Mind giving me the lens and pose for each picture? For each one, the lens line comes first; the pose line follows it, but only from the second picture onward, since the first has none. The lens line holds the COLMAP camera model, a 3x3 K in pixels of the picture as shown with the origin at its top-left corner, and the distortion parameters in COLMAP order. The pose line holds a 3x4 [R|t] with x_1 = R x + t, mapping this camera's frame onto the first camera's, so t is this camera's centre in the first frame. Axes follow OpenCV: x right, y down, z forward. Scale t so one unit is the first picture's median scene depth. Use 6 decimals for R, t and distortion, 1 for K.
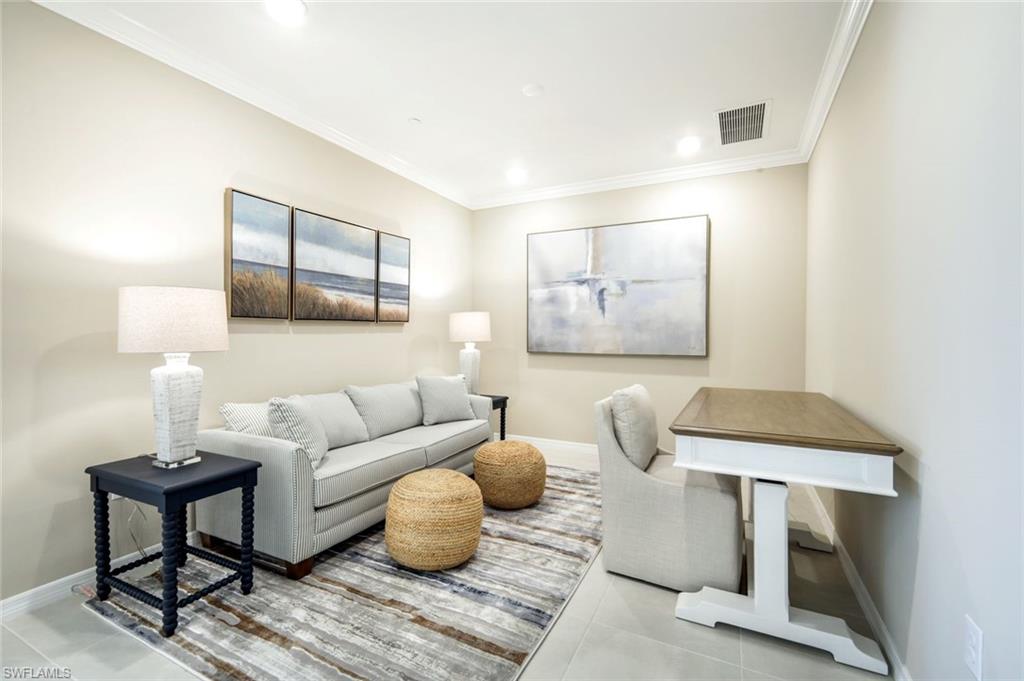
lens RADIAL K [[450.9, 0, 511.5], [0, 450.9, 338.9], [0, 0, 1]] dist [0.007141, -0.000211]
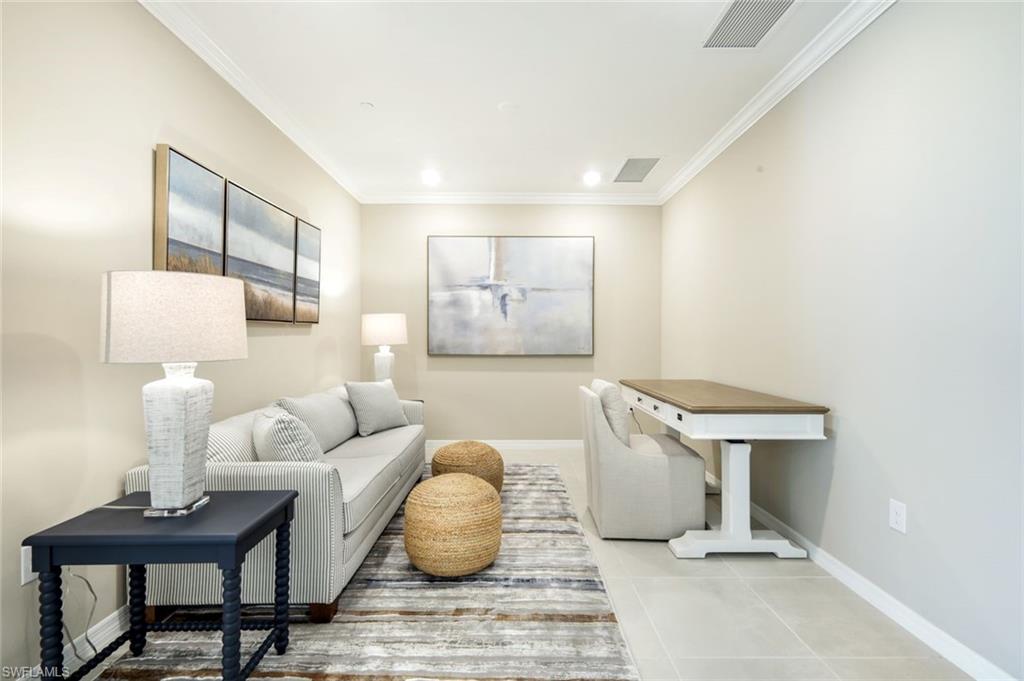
lens RADIAL K [[450.9, 0, 511.5], [0, 450.9, 338.9], [0, 0, 1]] dist [0.007141, -0.000211]
pose [[0.887191, -0.003424, 0.461390, -0.364119], [0.005768, 0.999977, -0.003672, -0.001059], [-0.461367, 0.005919, 0.887190, 0.046230]]
